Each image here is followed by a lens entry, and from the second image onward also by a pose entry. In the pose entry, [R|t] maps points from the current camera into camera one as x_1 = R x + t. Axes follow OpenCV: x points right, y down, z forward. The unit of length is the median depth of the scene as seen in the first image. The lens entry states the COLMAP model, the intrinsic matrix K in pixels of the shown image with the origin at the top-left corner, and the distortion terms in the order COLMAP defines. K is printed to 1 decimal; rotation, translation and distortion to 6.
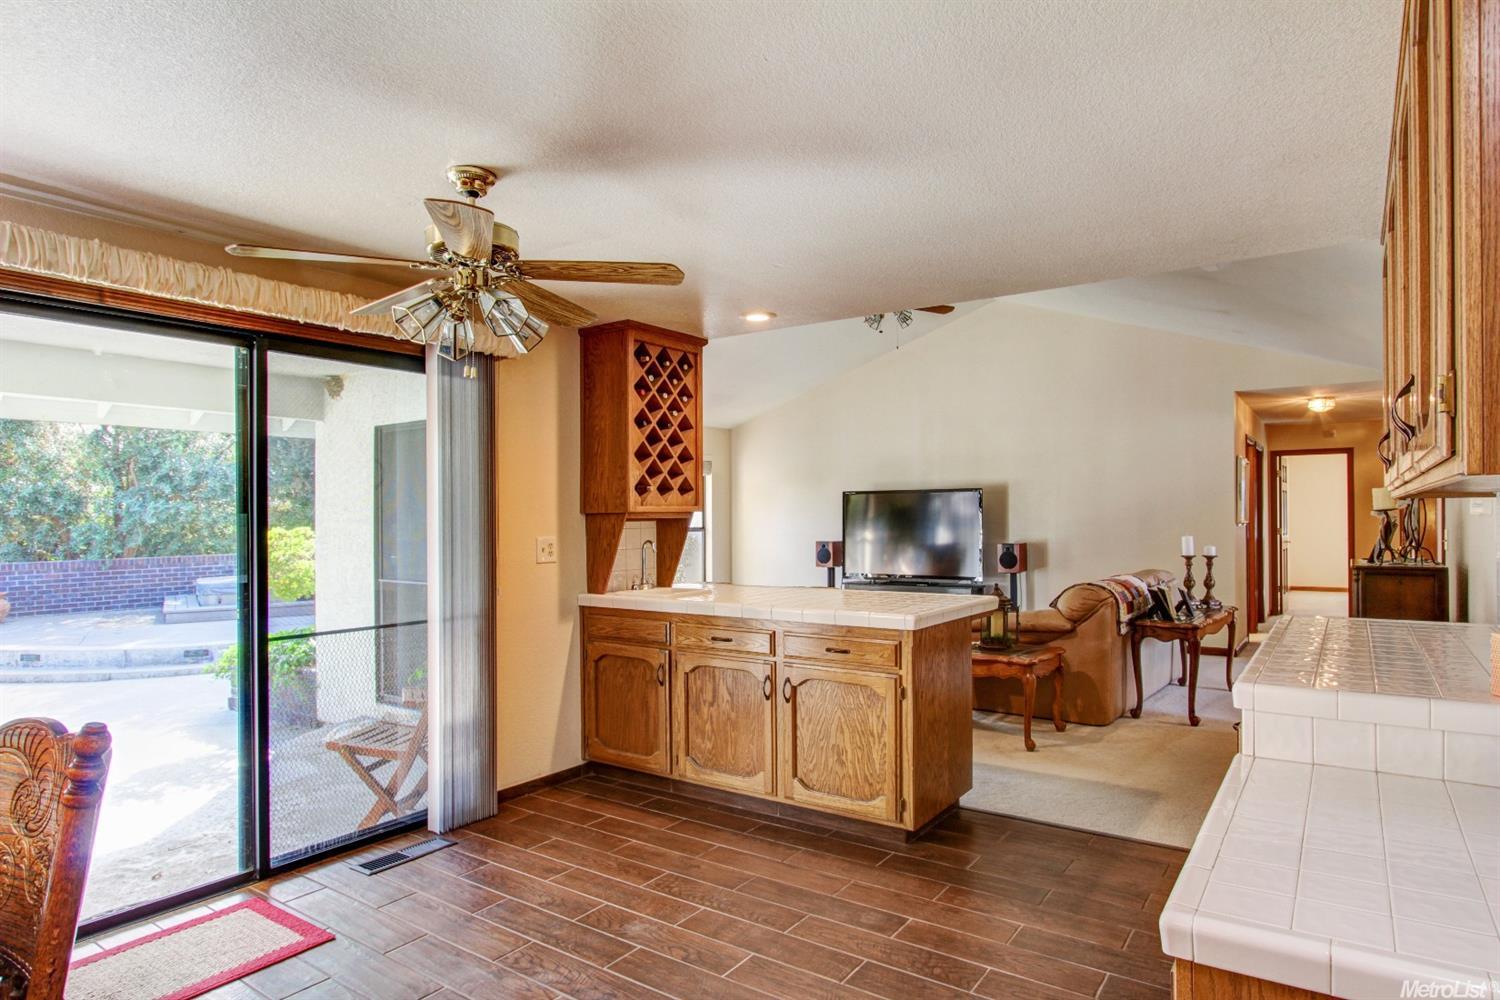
lens RADIAL K [[886.1, 0, 748.2], [0, 886.1, 509.6], [0, 0, 1]] dist [-0.006952, -0.000981]
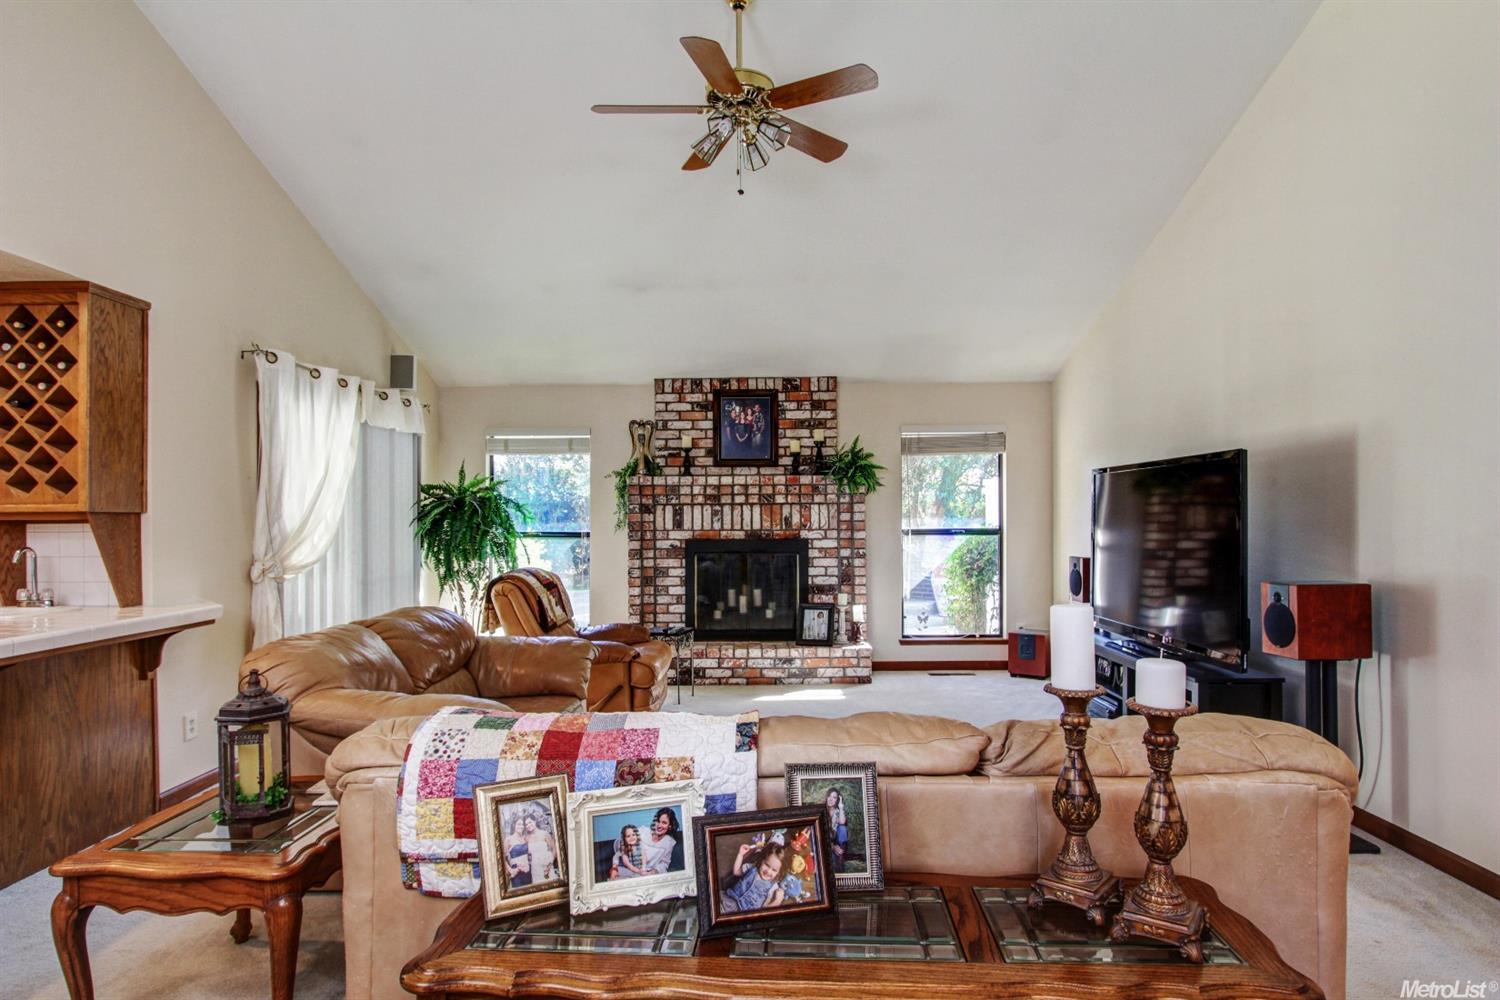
lens RADIAL K [[855.1, 0, 758.4], [0, 855.1, 513.4], [0, 0, 1]] dist [0.002500, -0.000068]
pose [[0.571127, -0.000621, -0.820861, 0.898421], [0.008291, 0.999953, 0.005012, 0.005241], [0.820820, -0.009668, 0.571106, 1.085462]]
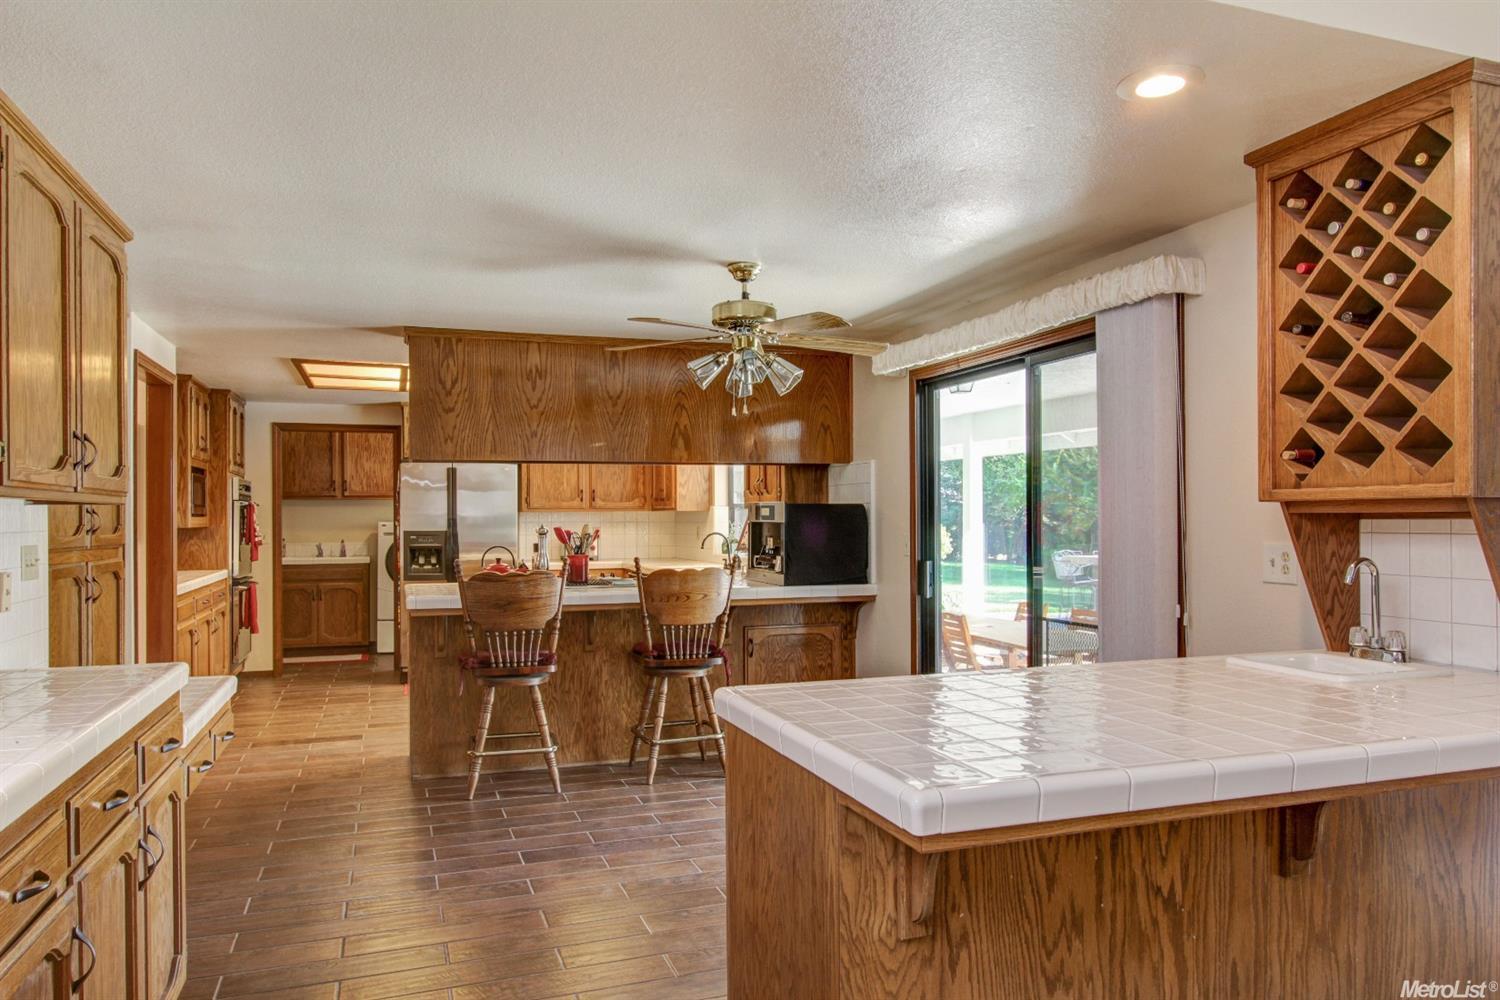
lens RADIAL K [[986.6, 0, 740.9], [0, 986.6, 518.3], [0, 0, 1]] dist [-0.023736, 0.005975]
pose [[-0.584198, 0.011066, -0.811536, 0.510387], [0.014669, 0.999888, 0.003075, 0.005977], [0.811479, -0.010108, -0.584295, 1.020253]]
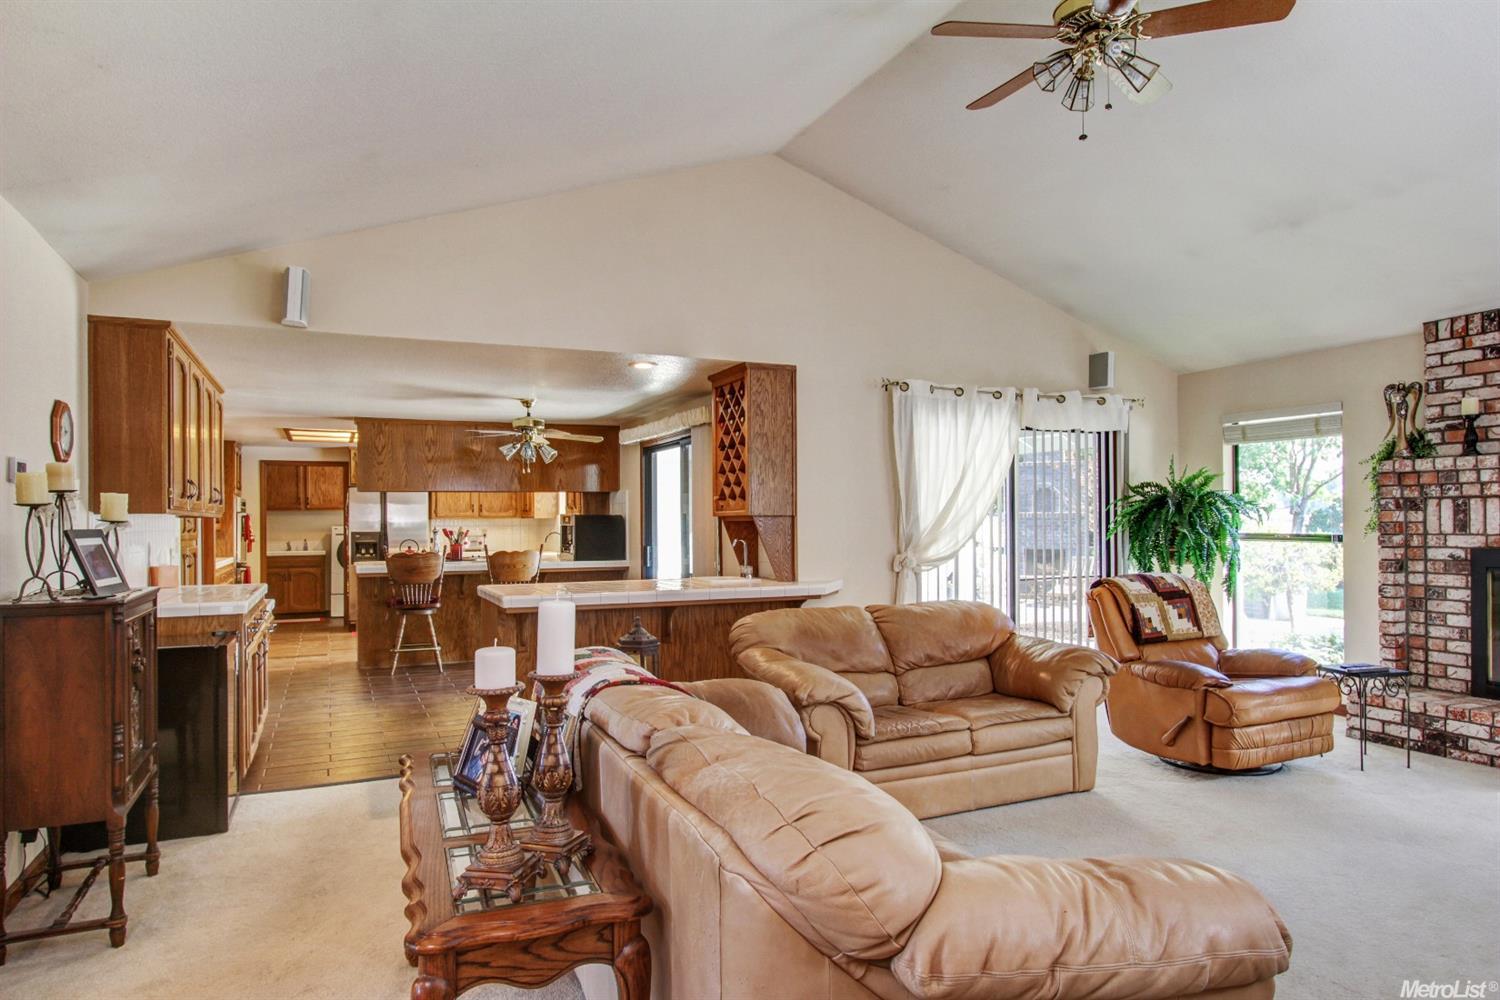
lens RADIAL K [[942.6, 0, 757.2], [0, 942.6, 517.9], [0, 0, 1]] dist [-0.024103, 0.015788]
pose [[-0.510505, 0.007990, -0.859838, 1.005460], [0.017051, 0.999854, -0.000833, 0.007249], [0.859706, -0.015086, -0.510567, 1.675892]]
